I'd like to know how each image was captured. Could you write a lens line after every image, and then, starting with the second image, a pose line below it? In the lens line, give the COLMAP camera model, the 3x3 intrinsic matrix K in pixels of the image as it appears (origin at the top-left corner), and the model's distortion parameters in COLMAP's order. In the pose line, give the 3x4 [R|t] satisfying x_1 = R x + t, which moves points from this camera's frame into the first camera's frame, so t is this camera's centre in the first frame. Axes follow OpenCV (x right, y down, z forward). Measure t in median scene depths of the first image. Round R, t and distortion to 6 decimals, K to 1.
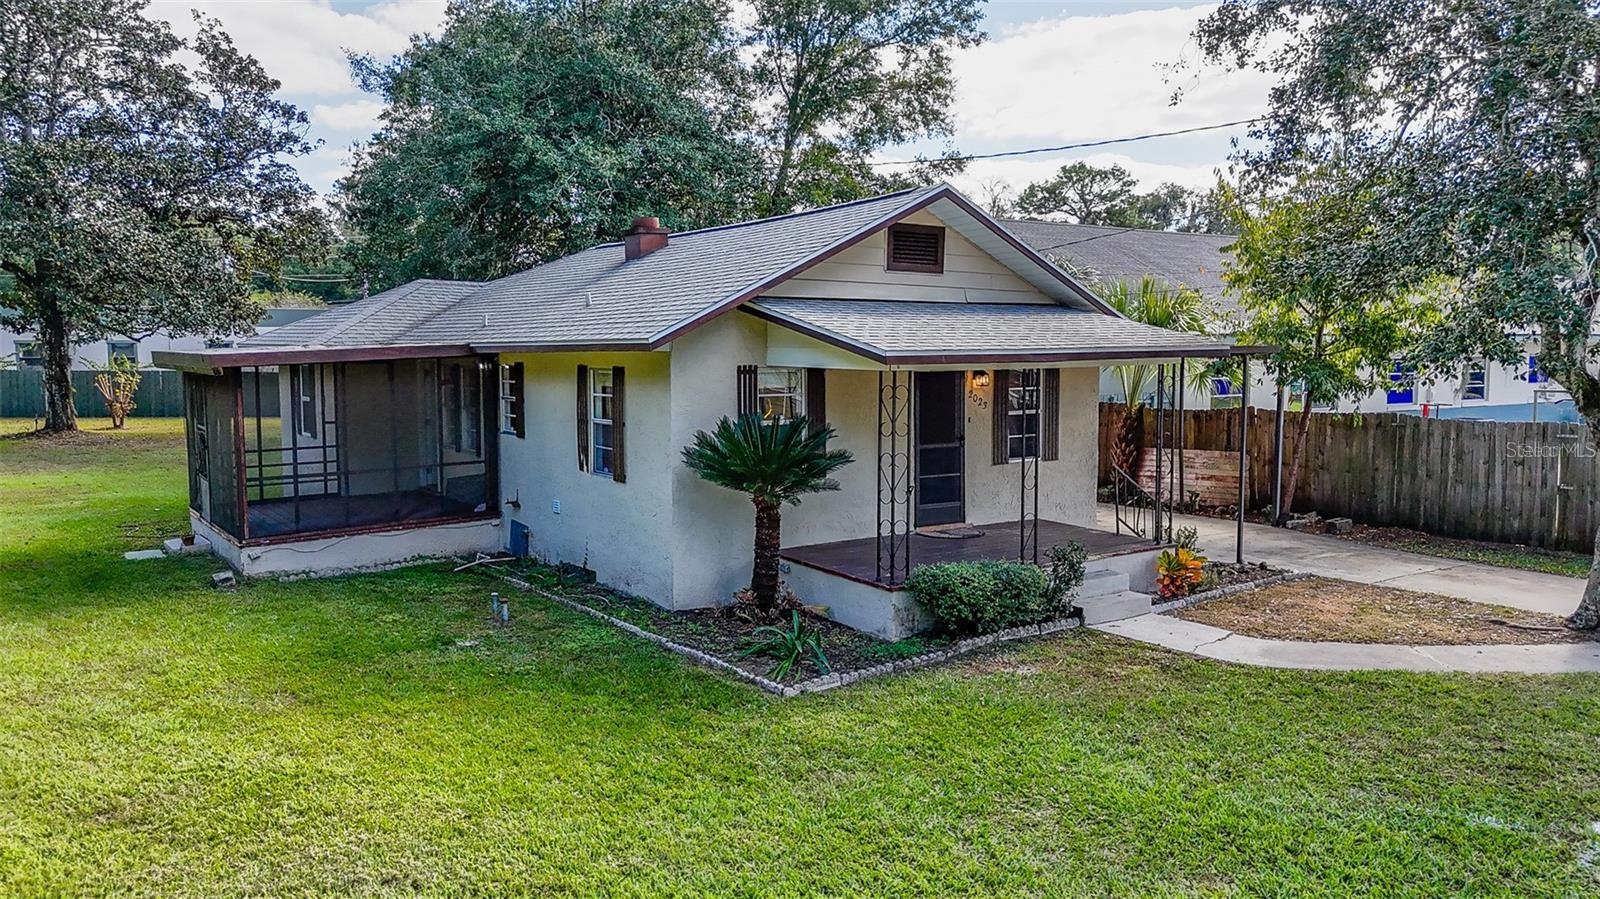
lens RADIAL K [[1176.9, 0, 800.0], [0, 1176.9, 449.5], [0, 0, 1]] dist [0.095516, -0.119873]
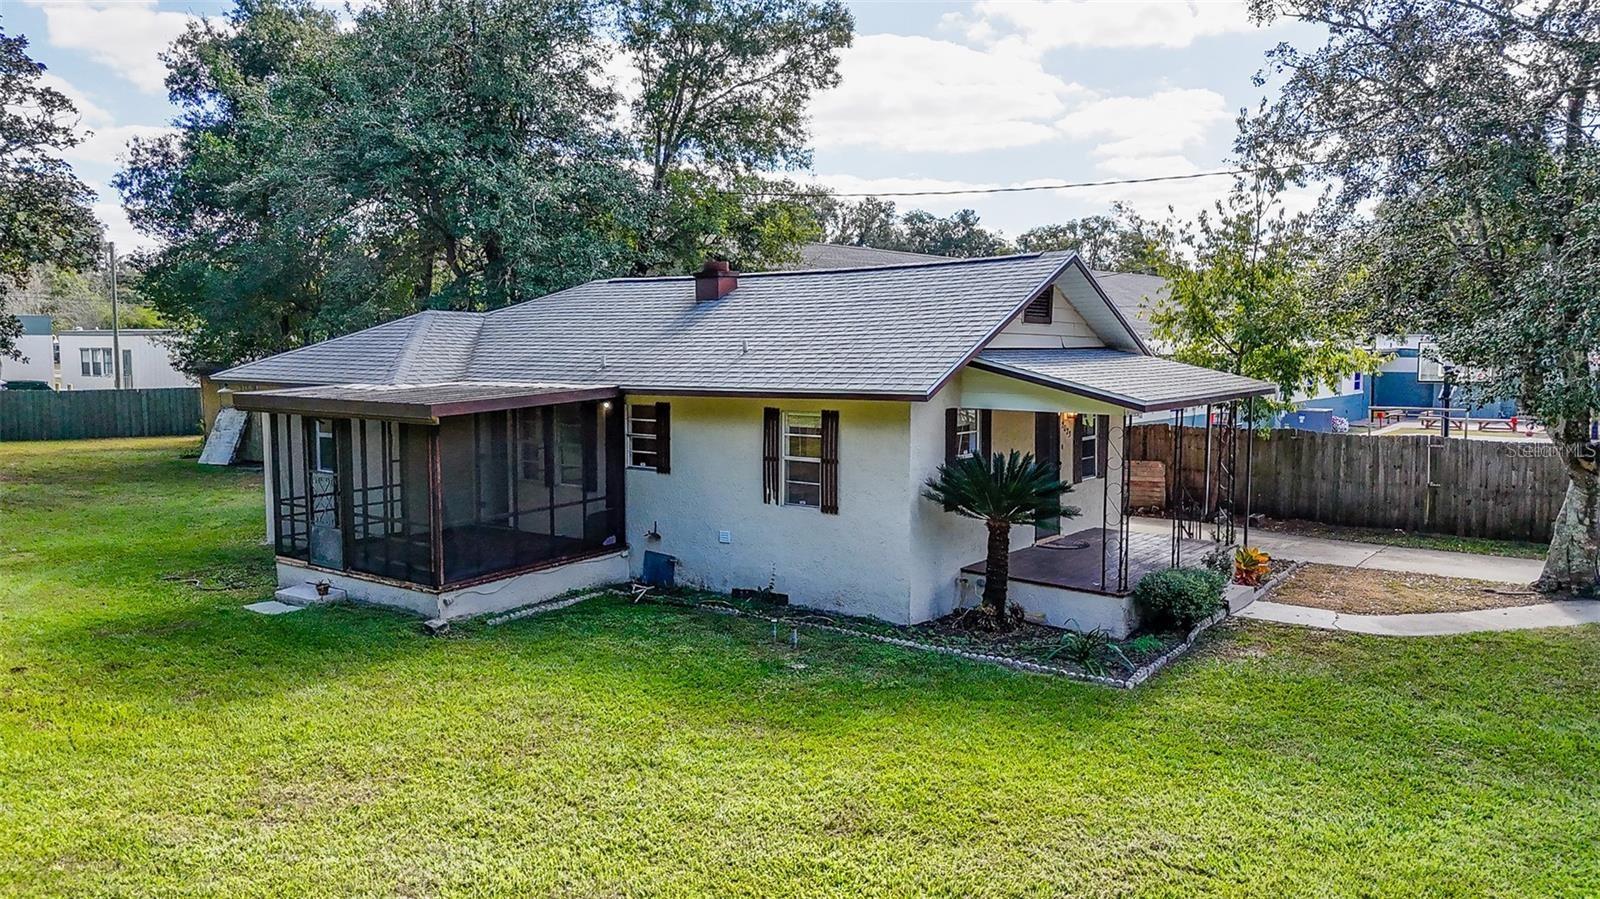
lens RADIAL K [[1176.9, 0, 800.0], [0, 1176.9, 449.5], [0, 0, 1]] dist [0.095516, -0.119873]
pose [[0.951307, -0.026543, 0.307101, -0.466902], [0.025644, 0.999647, 0.006962, -0.037240], [-0.307178, 0.001252, 0.951651, -0.045894]]
